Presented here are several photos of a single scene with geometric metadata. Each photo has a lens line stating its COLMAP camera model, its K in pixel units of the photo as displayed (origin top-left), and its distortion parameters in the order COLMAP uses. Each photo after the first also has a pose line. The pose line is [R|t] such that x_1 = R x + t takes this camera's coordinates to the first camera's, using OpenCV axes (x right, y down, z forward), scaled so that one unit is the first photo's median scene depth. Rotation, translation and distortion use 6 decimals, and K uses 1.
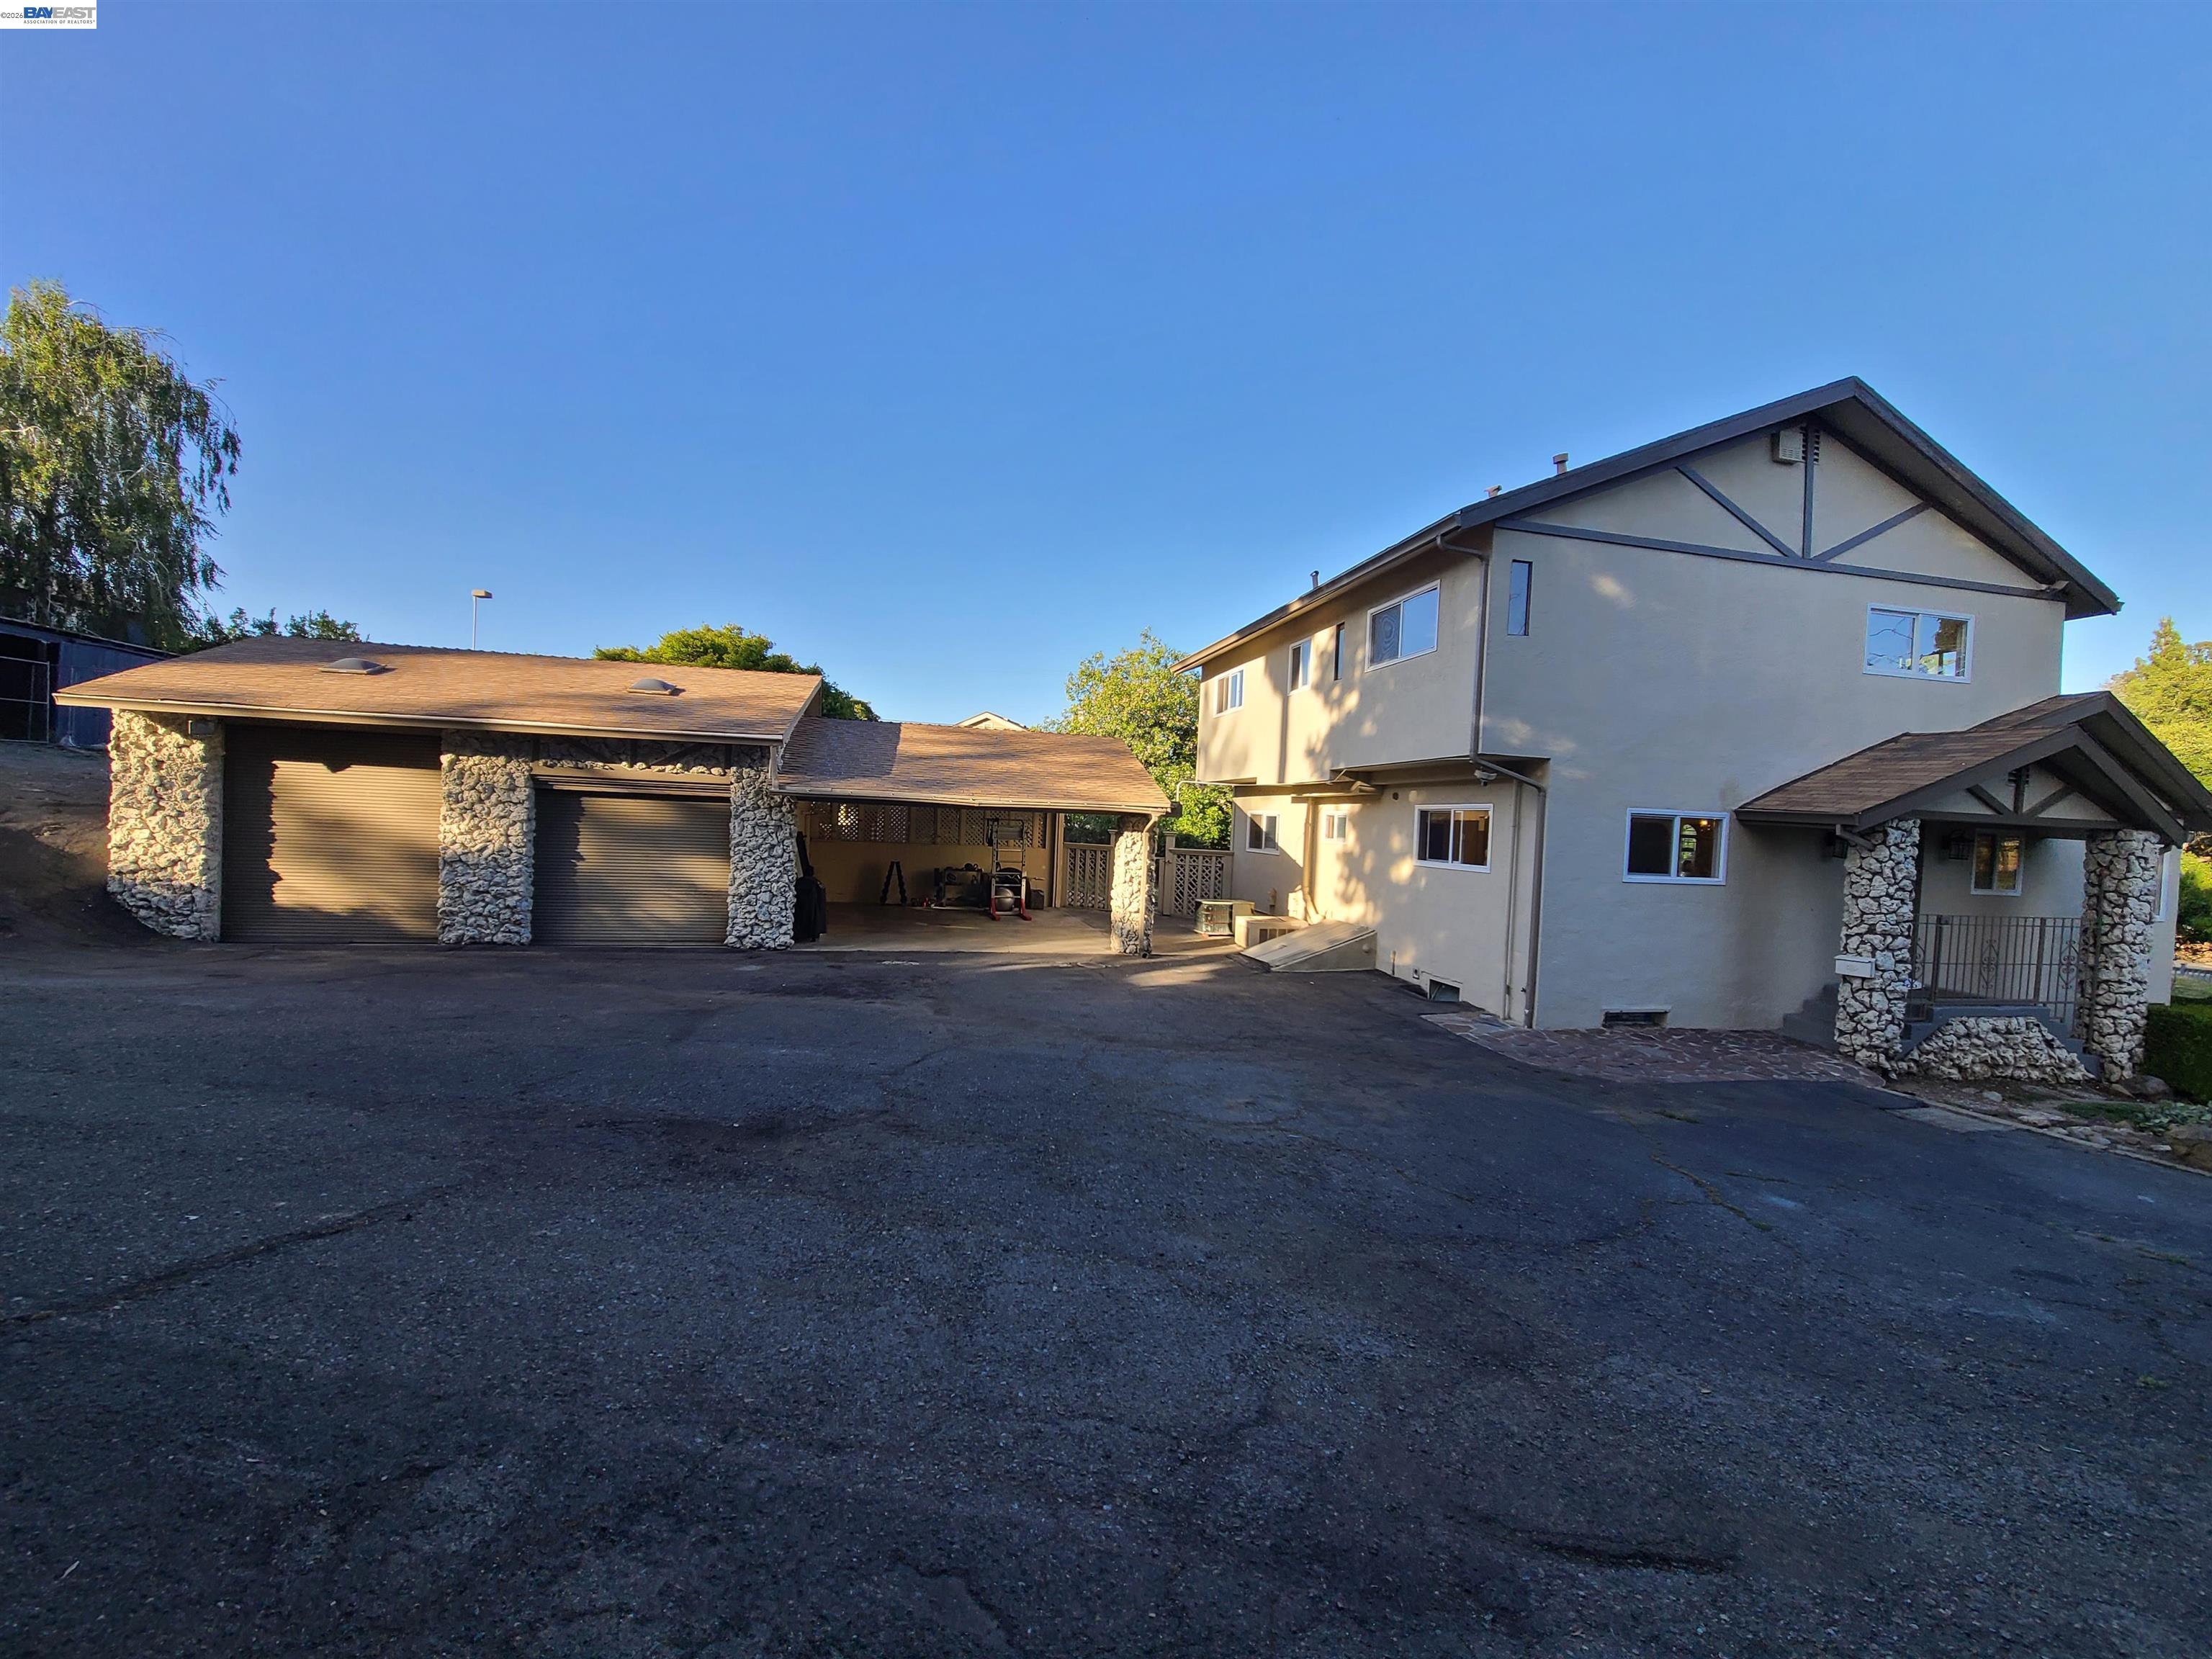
lens RADIAL K [[903.3, 0, 1106.7], [0, 903.3, 838.5], [0, 0, 1]] dist [0.004865, -0.000088]
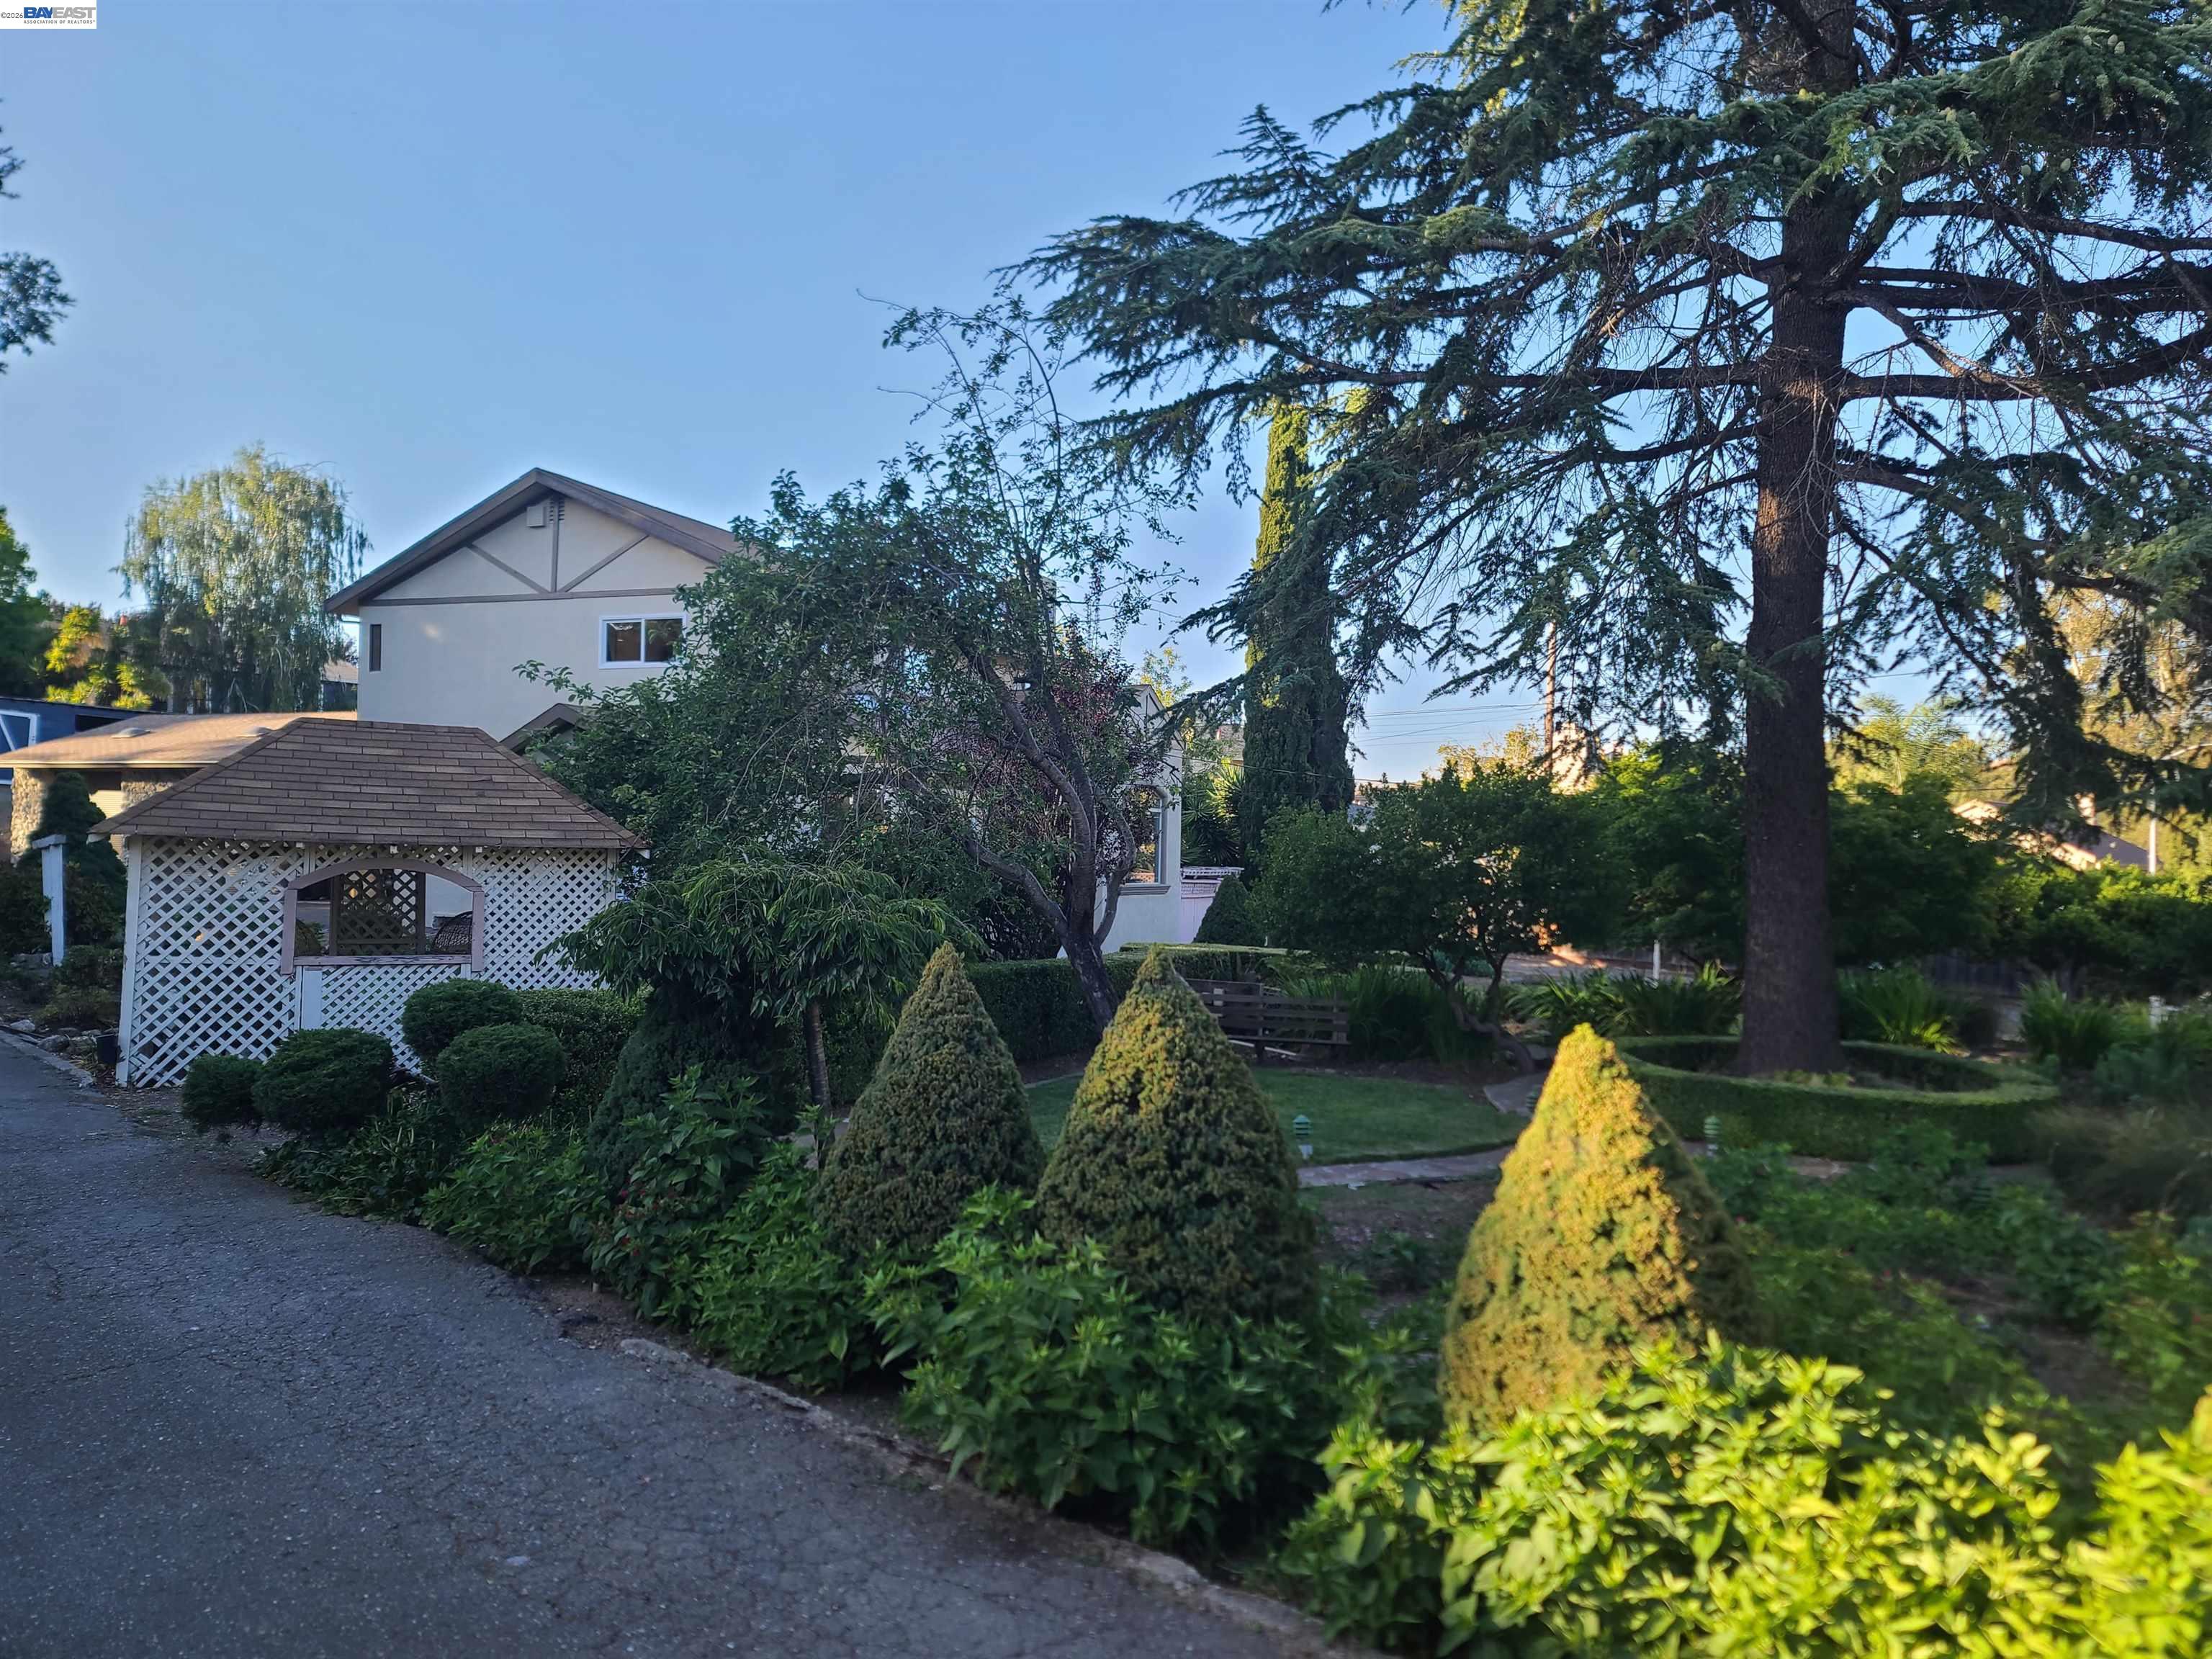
lens RADIAL K [[1606.0, 0, 1120.0], [0, 1606.0, 844.6], [0, 0, 1]] dist [0.095913, -0.097178]
pose [[0.821736, -0.028514, -0.569154, 2.572846], [0.002073, 0.998890, -0.047050, 0.172715], [0.569864, 0.037483, 0.820883, -0.469350]]
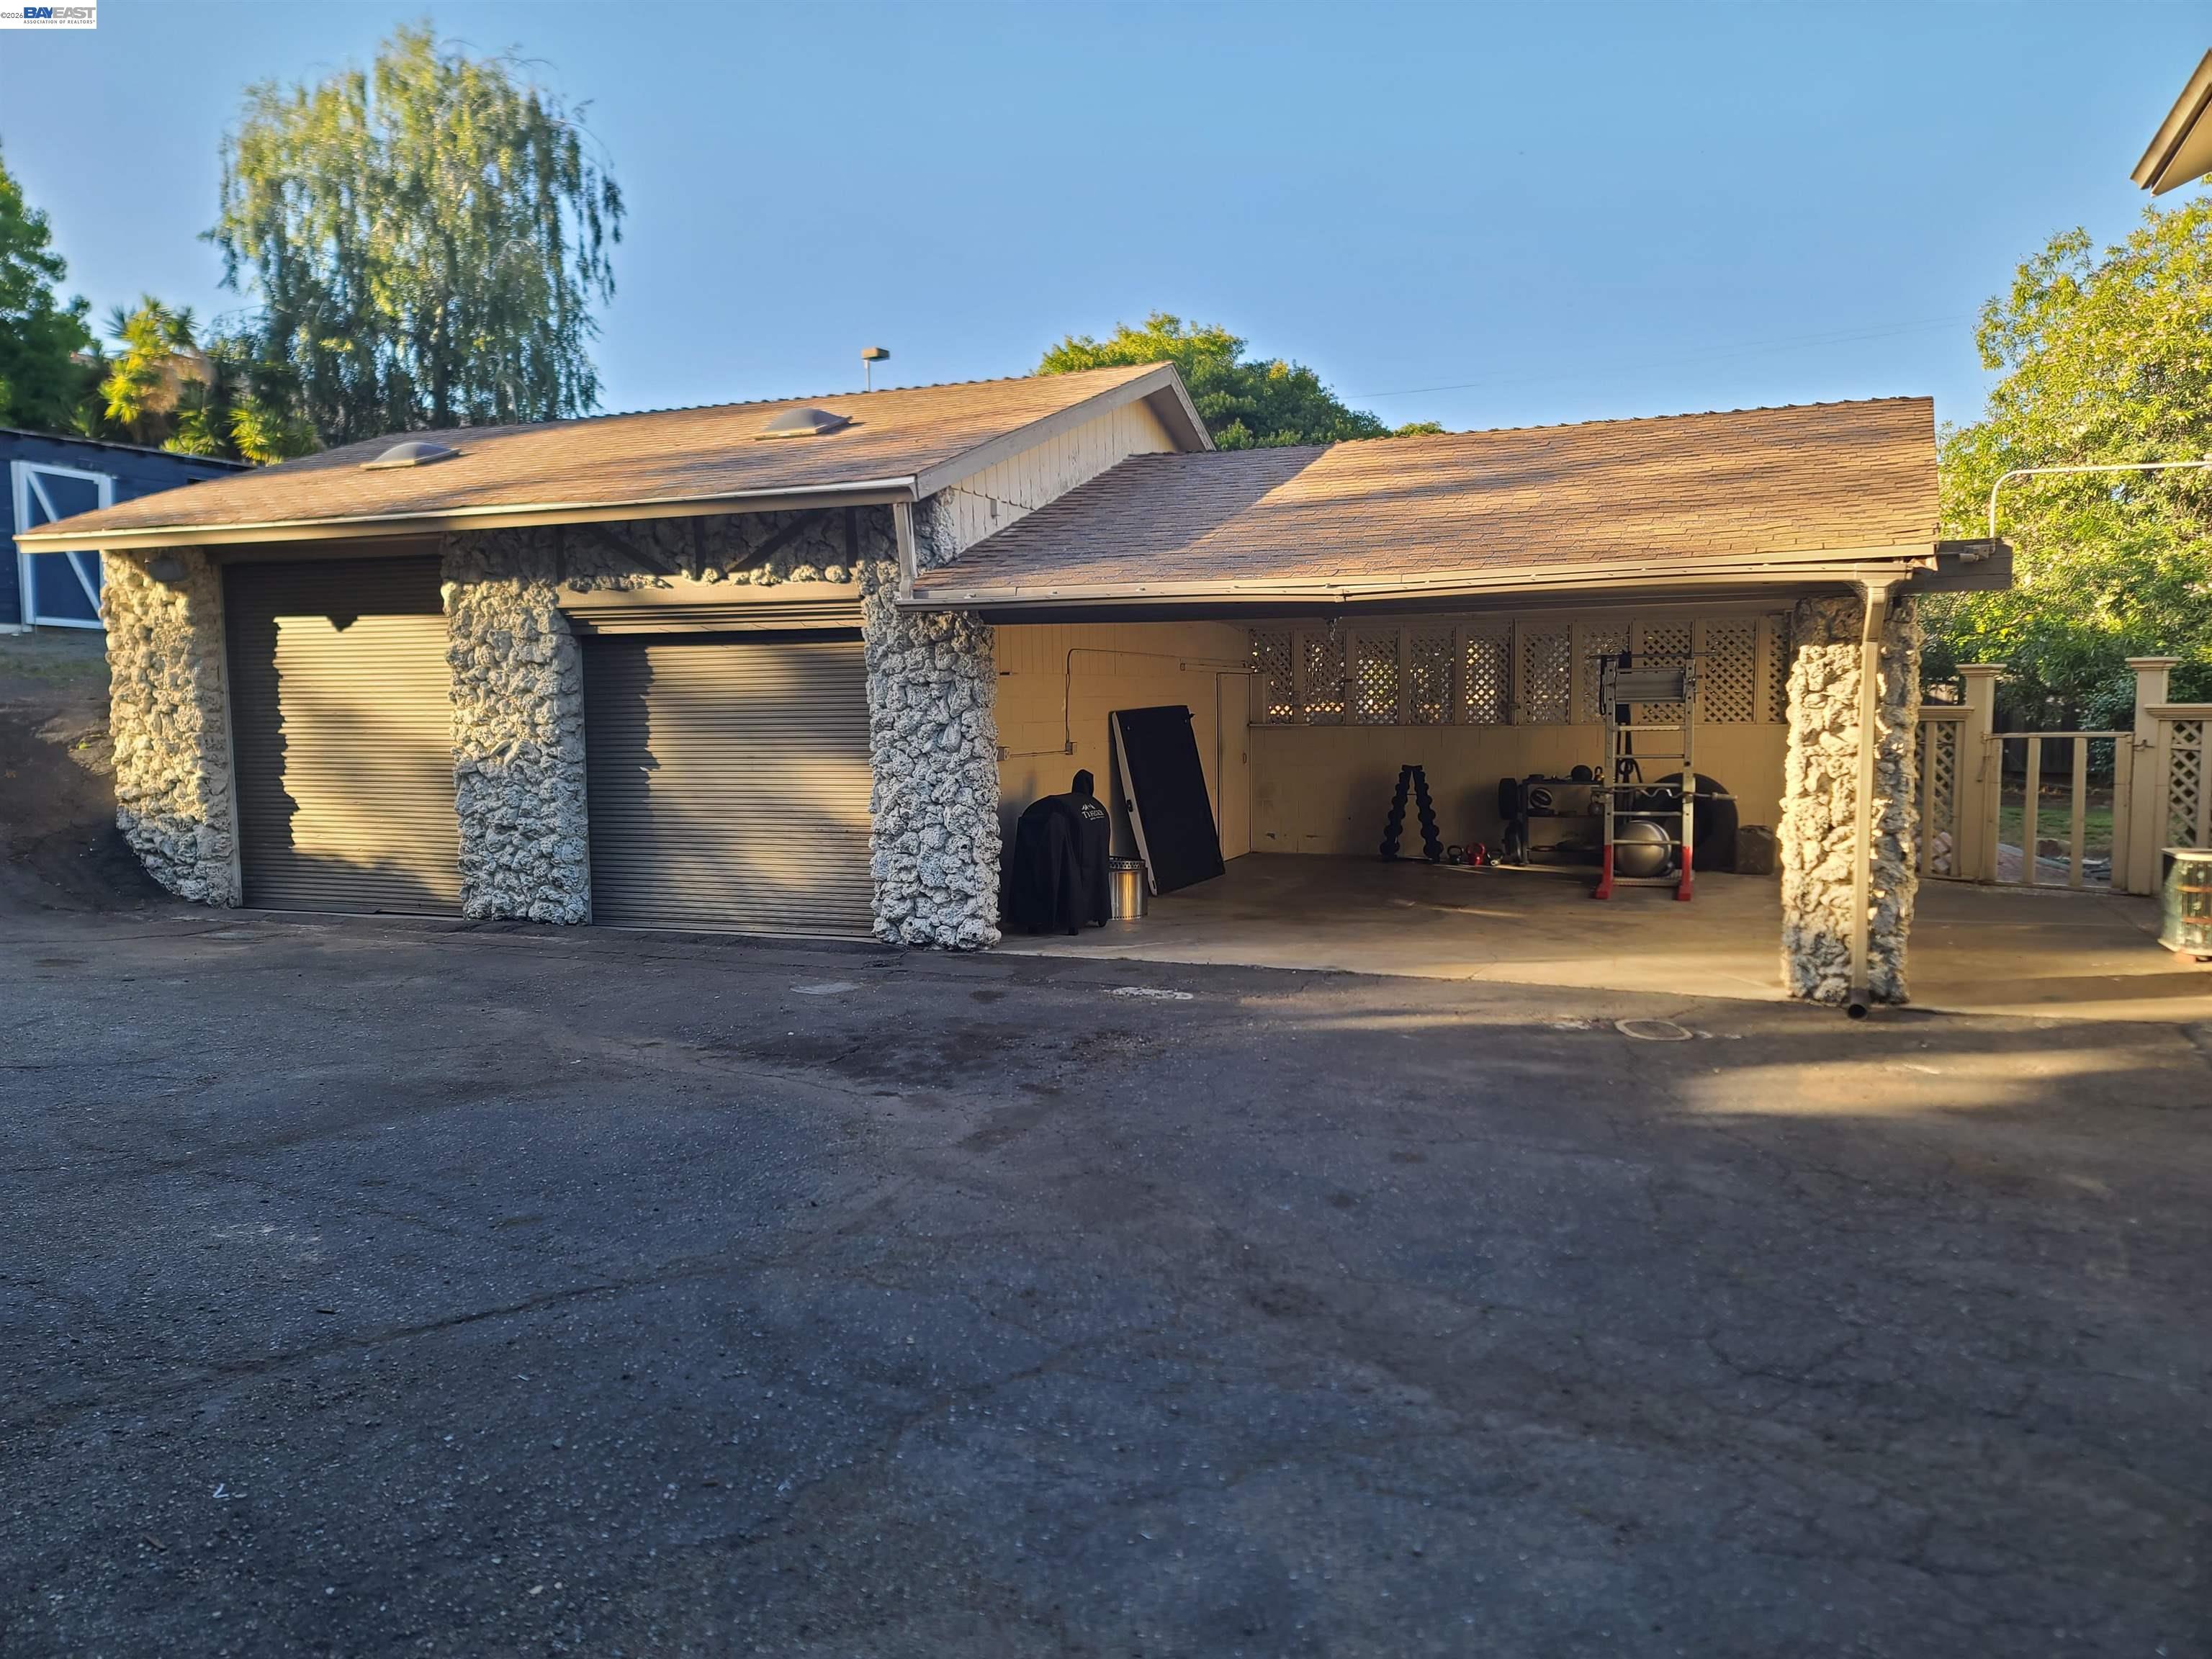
lens RADIAL K [[1606.0, 0, 1120.0], [0, 1606.0, 844.6], [0, 0, 1]] dist [0.095913, -0.097178]
pose [[0.813995, -0.000058, -0.580872, 0.198045], [0.034533, 0.998236, 0.048292, 0.034361], [0.579845, -0.059369, 0.812561, 0.407818]]
